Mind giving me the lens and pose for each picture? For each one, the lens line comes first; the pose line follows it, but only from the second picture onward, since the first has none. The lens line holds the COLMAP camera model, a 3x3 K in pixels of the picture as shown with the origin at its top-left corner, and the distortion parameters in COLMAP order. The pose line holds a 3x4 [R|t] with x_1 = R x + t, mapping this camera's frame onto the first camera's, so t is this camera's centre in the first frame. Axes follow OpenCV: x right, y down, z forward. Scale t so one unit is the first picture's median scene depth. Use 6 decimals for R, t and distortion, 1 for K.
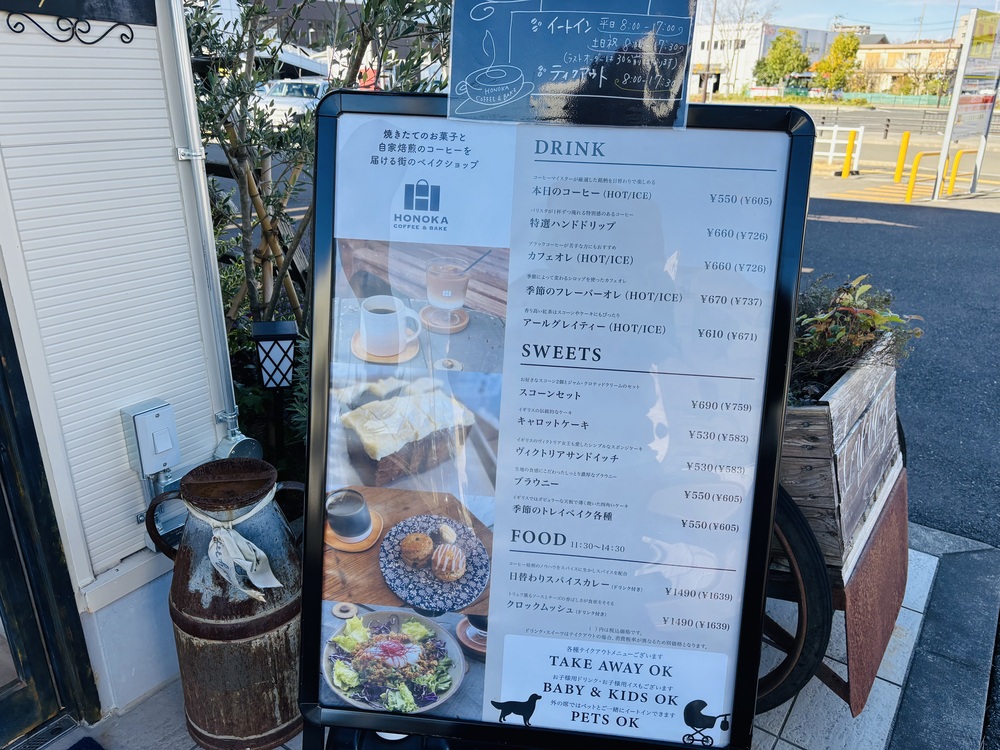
lens RADIAL K [[762.2, 0, 500.0], [0, 762.2, 375.0], [0, 0, 1]] dist [0.033555, -0.001552]
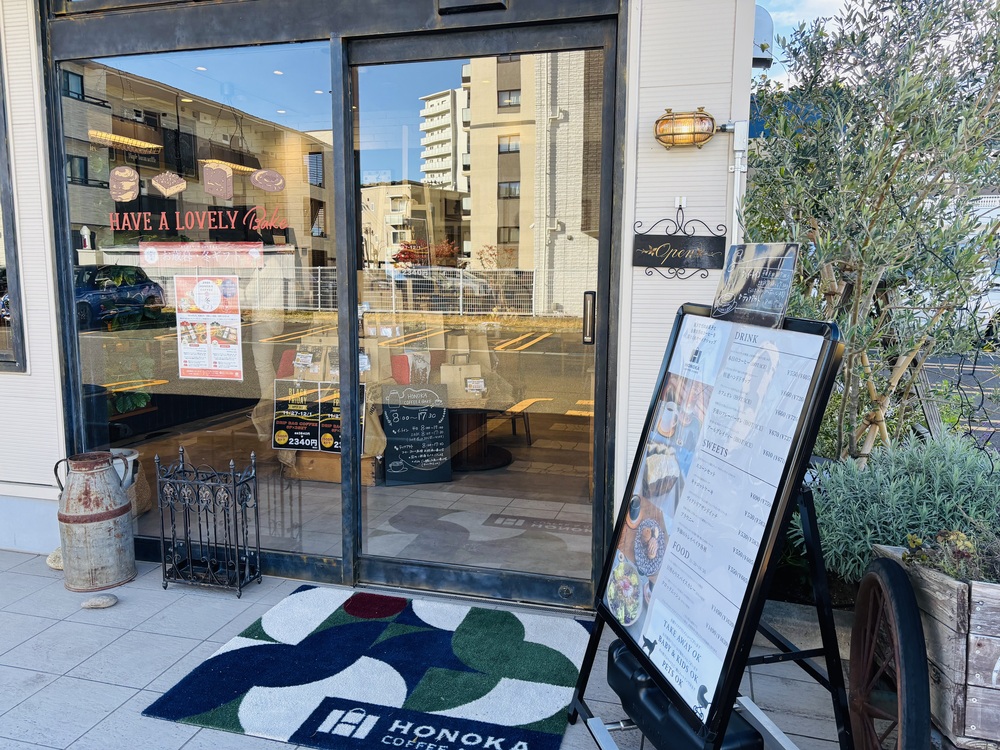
lens RADIAL K [[762.2, 0, 500.0], [0, 762.2, 375.0], [0, 0, 1]] dist [0.033555, -0.001552]
pose [[0.339762, 0.123312, -0.932393, 1.428683], [-0.344765, 0.938688, -0.001488, -0.013567], [0.875042, 0.321962, 0.361444, -0.103967]]
